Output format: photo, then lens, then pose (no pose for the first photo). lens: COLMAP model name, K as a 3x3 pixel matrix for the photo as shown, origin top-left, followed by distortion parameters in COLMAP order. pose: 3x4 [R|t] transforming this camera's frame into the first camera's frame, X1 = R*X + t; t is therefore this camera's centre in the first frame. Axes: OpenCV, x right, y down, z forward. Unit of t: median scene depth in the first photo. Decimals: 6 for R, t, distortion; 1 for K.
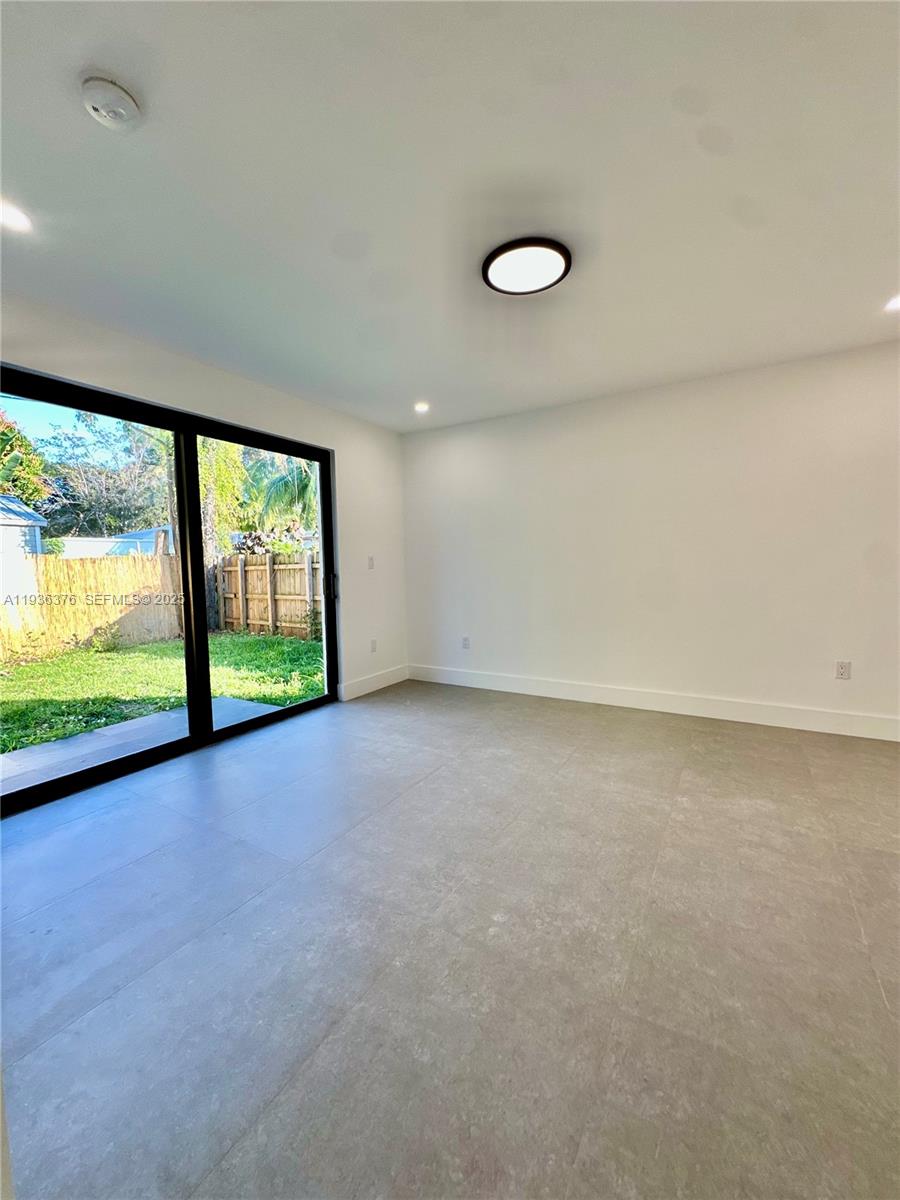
lens RADIAL K [[480.2, 0, 447.0], [0, 480.2, 592.9], [0, 0, 1]] dist [-0.008057, 0.001732]
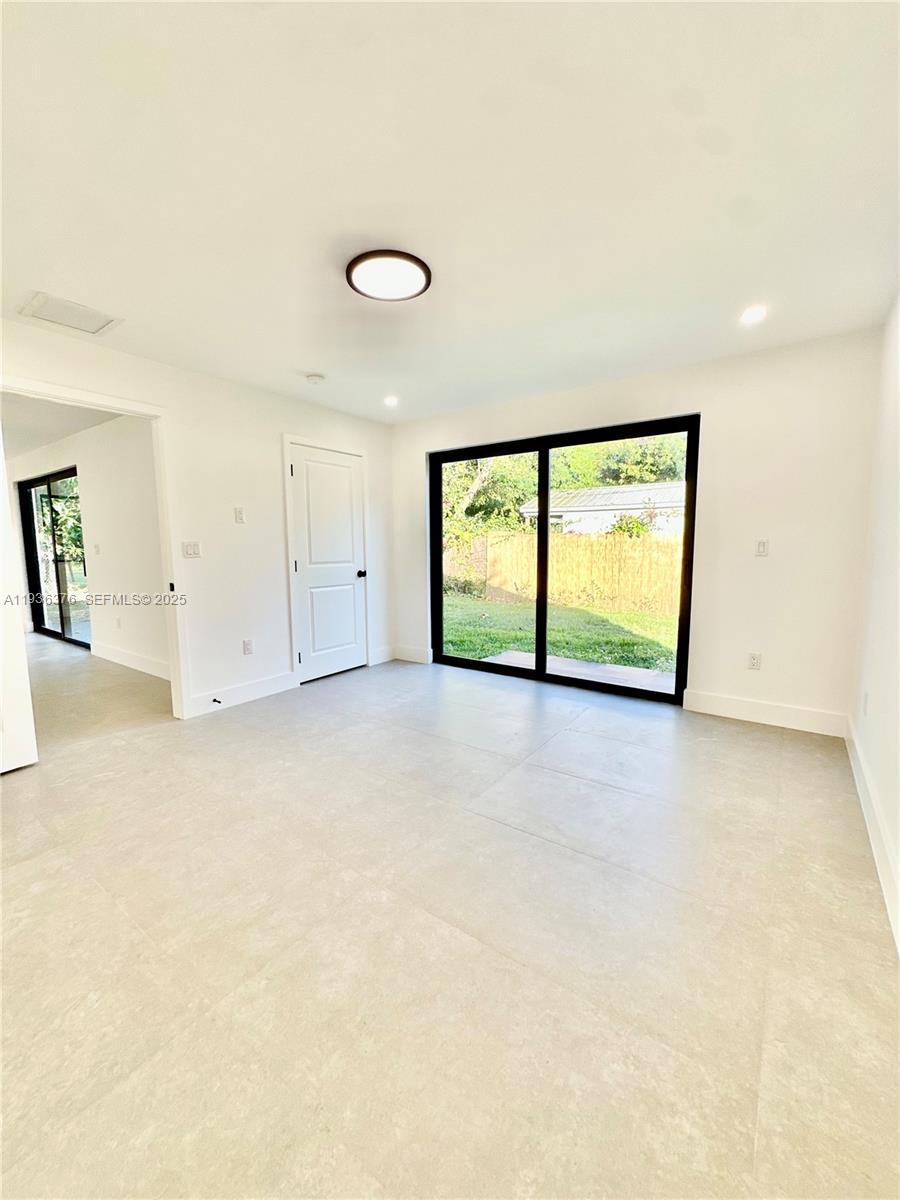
lens RADIAL K [[480.2, 0, 452.0], [0, 480.2, 599.8], [0, 0, 1]] dist [-0.008057, 0.001732]
pose [[-0.073212, 0.133329, -0.988364, 1.036035], [-0.053310, 0.989083, 0.137375, -0.106132], [0.995891, 0.062747, -0.065305, 1.019820]]
